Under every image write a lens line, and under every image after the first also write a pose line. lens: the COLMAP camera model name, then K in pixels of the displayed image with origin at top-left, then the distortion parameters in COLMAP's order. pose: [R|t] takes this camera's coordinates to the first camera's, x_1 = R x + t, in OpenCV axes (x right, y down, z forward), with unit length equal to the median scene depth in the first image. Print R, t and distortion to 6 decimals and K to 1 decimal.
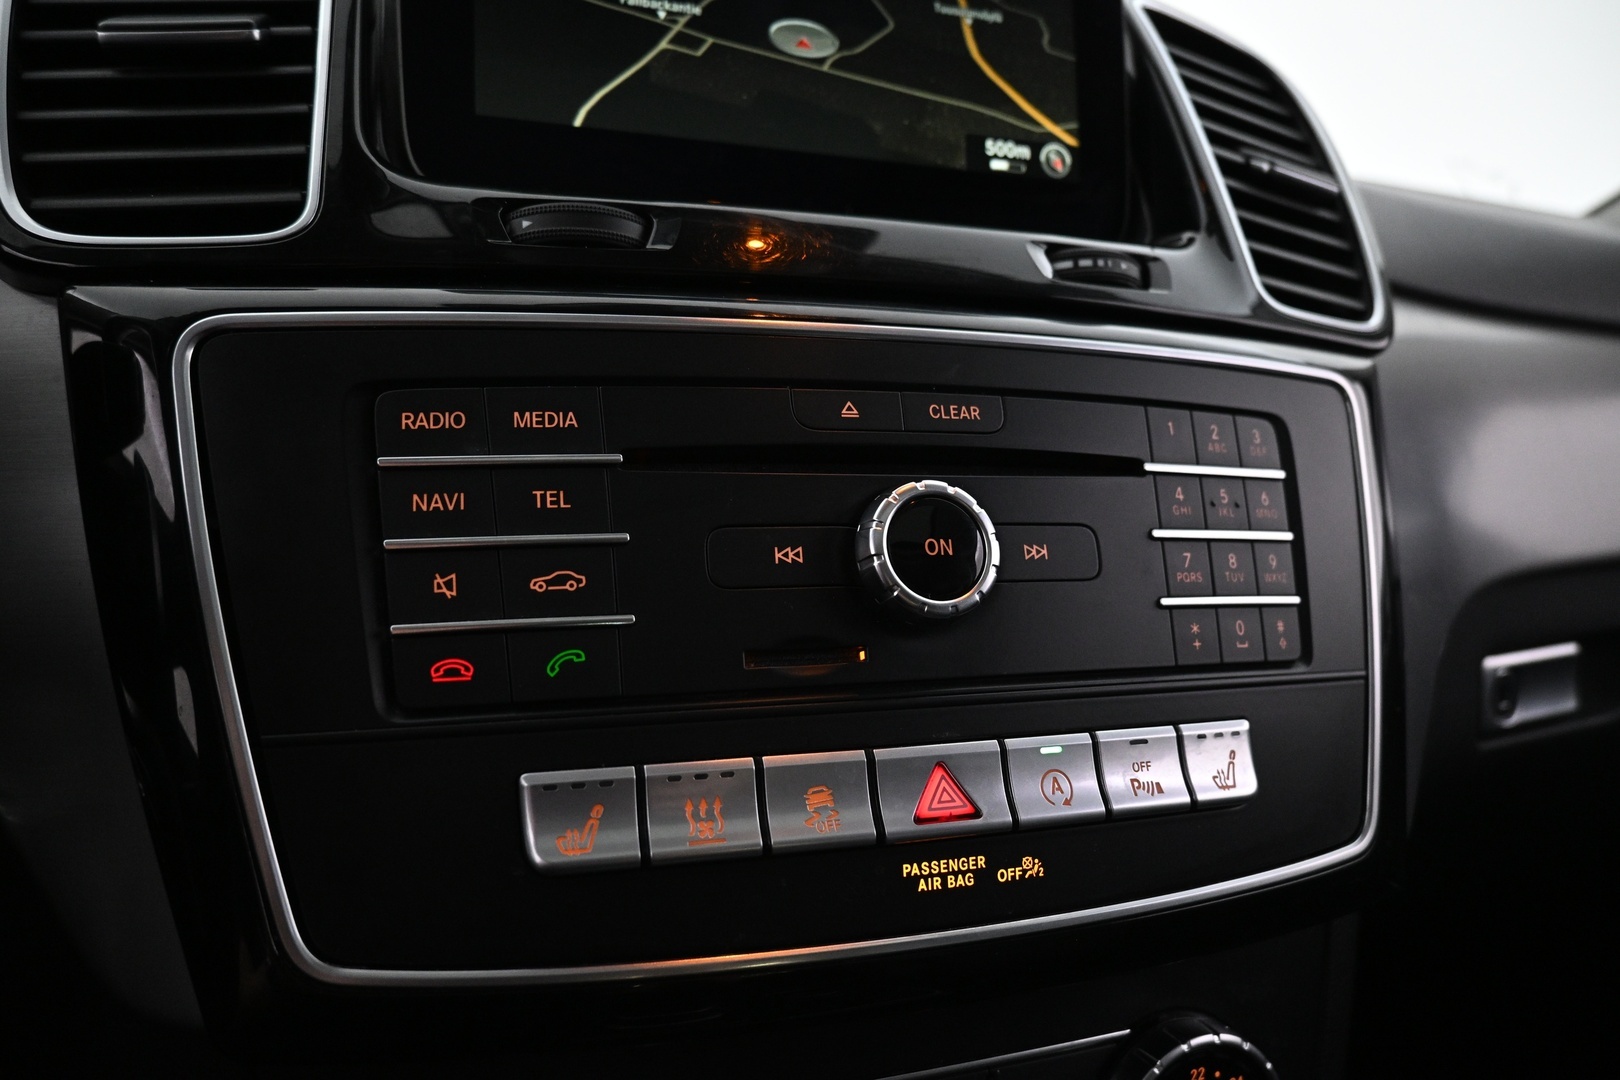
lens RADIAL K [[1150.8, 0, 810.0], [0, 1150.8, 540.0], [0, 0, 1]] dist [-0.010800, 0.000060]
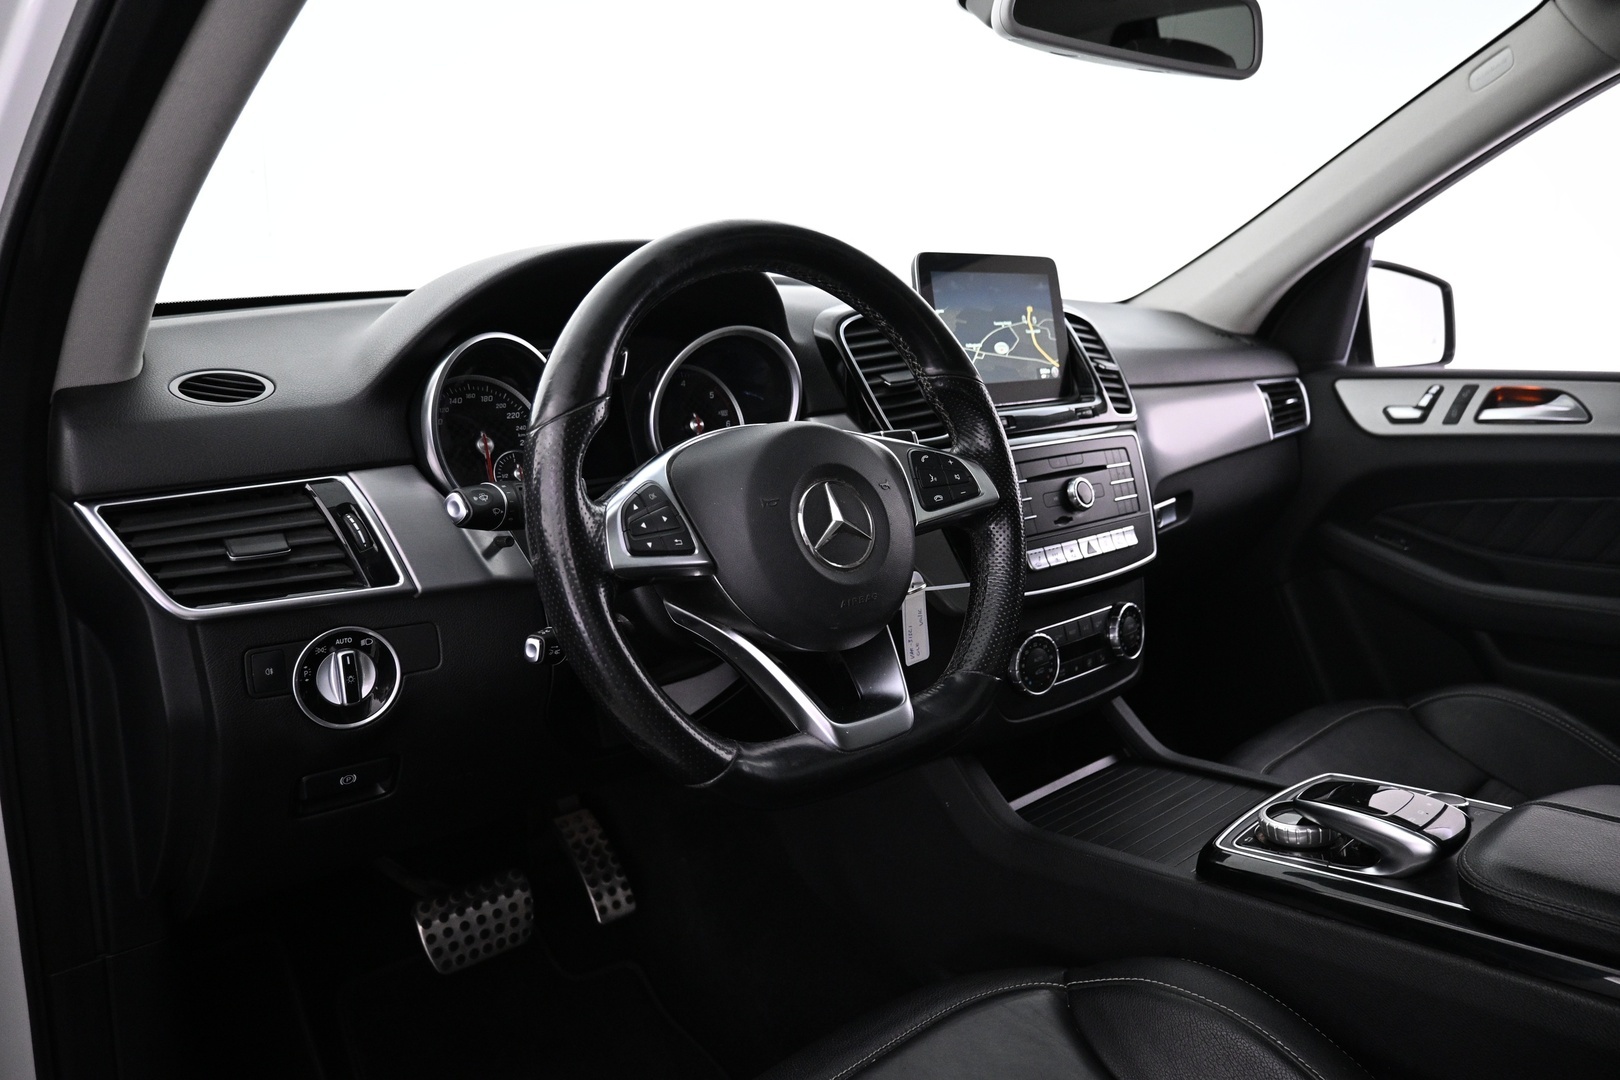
lens RADIAL K [[1150.8, 0, 810.0], [0, 1150.8, 540.0], [0, 0, 1]] dist [-0.010800, 0.000060]
pose [[0.922695, -0.115735, 0.367750, -2.074810], [0.083755, 0.991271, 0.101822, -0.291663], [-0.376324, -0.063149, 0.924334, -2.232572]]
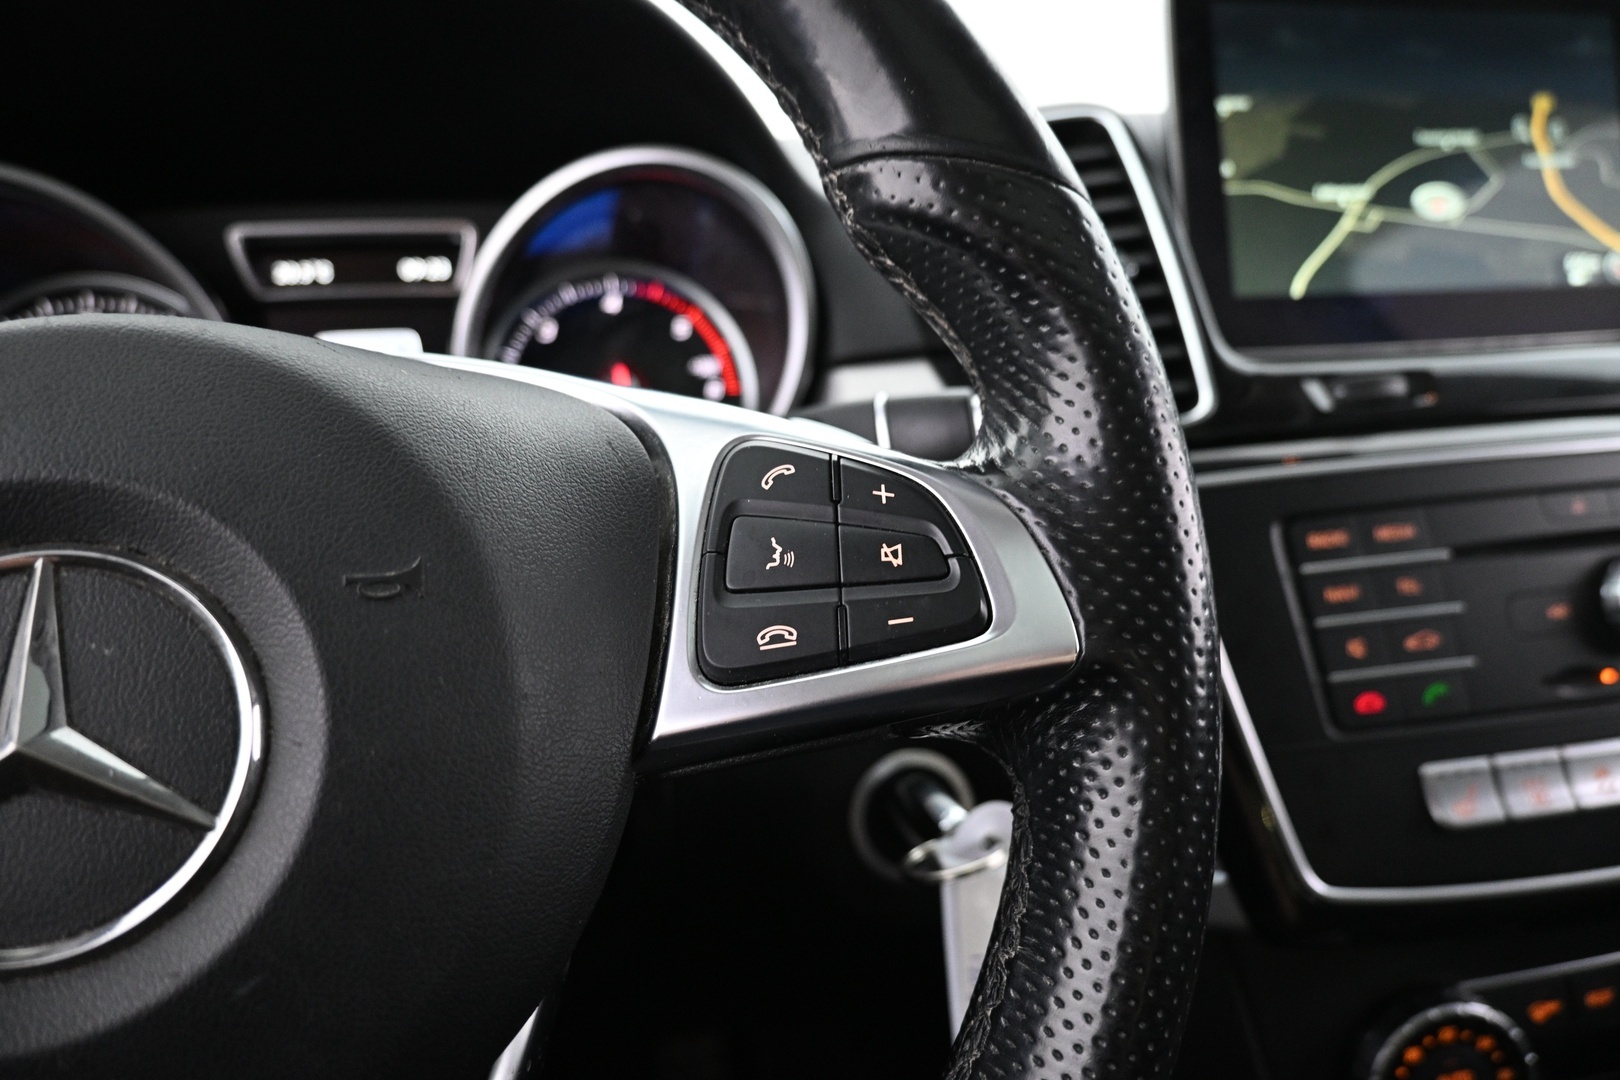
lens RADIAL K [[1150.8, 0, 810.0], [0, 1150.8, 540.0], [0, 0, 1]] dist [-0.010800, 0.000060]
pose [[0.992003, -0.053755, -0.114197, -0.658091], [0.060251, 0.996710, 0.054209, -0.178316], [0.110907, -0.060656, 0.991978, -0.463639]]
